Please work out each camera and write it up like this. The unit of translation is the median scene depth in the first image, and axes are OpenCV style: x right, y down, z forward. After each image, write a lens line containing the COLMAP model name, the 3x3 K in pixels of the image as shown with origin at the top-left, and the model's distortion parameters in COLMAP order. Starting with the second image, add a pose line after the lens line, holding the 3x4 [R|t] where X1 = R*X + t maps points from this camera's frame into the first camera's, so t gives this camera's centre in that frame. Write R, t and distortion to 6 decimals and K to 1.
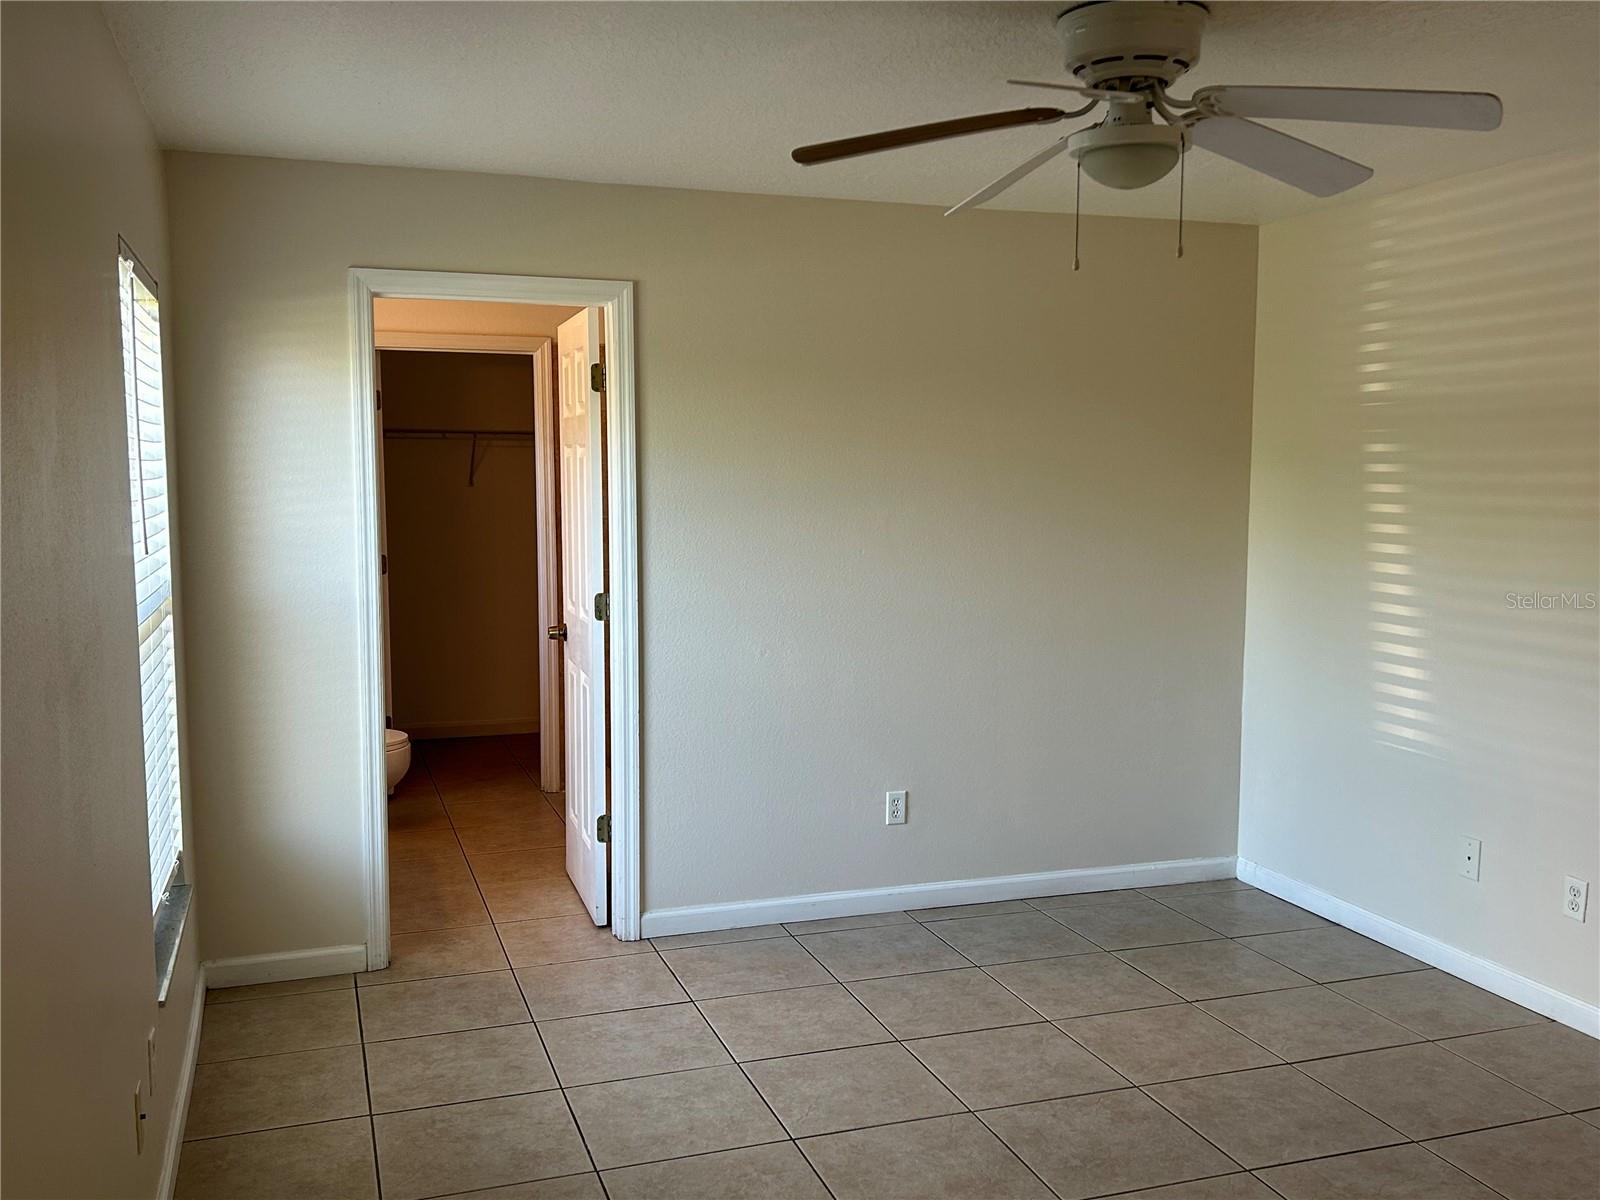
lens RADIAL K [[1467.6, 0, 800.3], [0, 1467.6, 604.5], [0, 0, 1]] dist [0.056633, 0.000000]
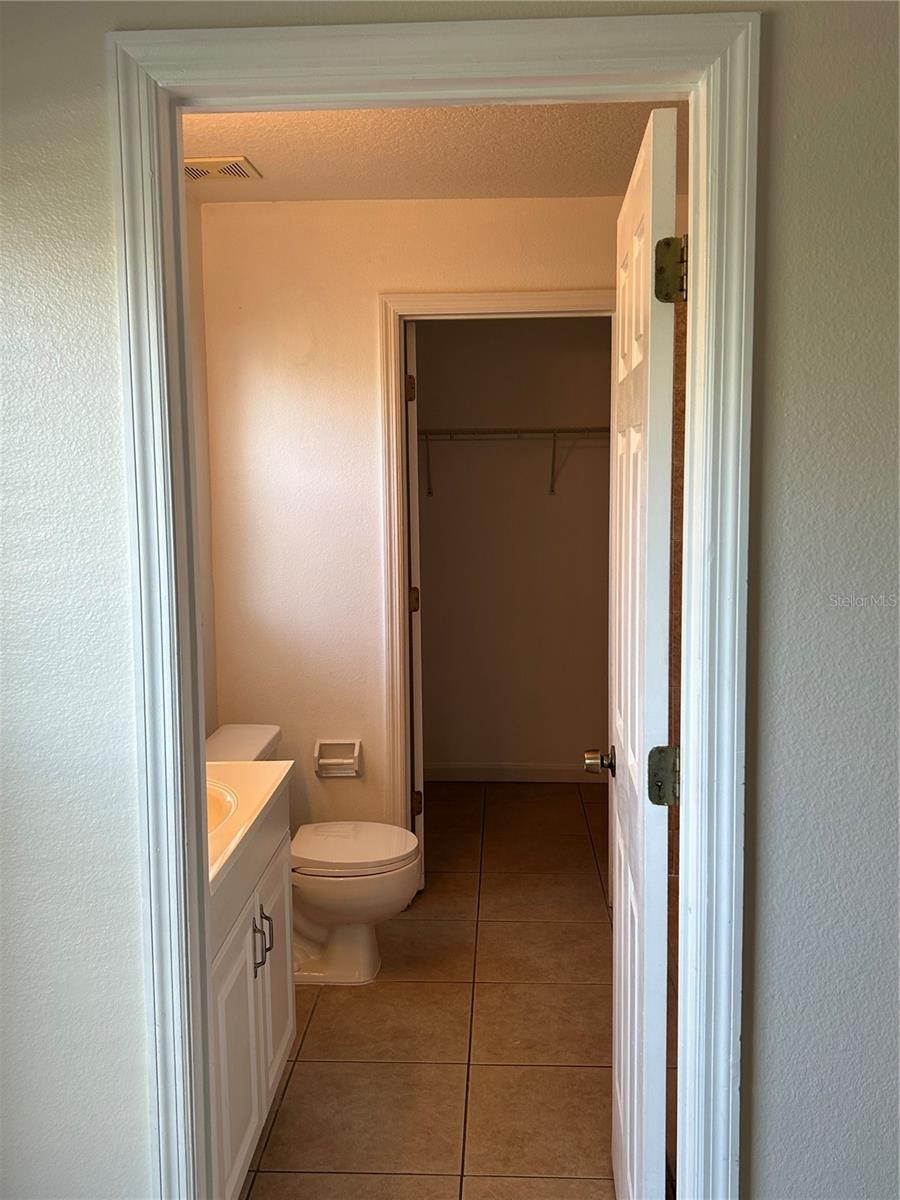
lens RADIAL K [[1100.7, 0, 446.5], [0, 1100.7, 606.6], [0, 0, 1]] dist [0.056633, 0.000000]
pose [[0.928720, 0.031196, -0.369467, -0.073033], [-0.020264, 0.999236, 0.033432, -0.062204], [0.370228, -0.023562, 0.928642, 0.662935]]
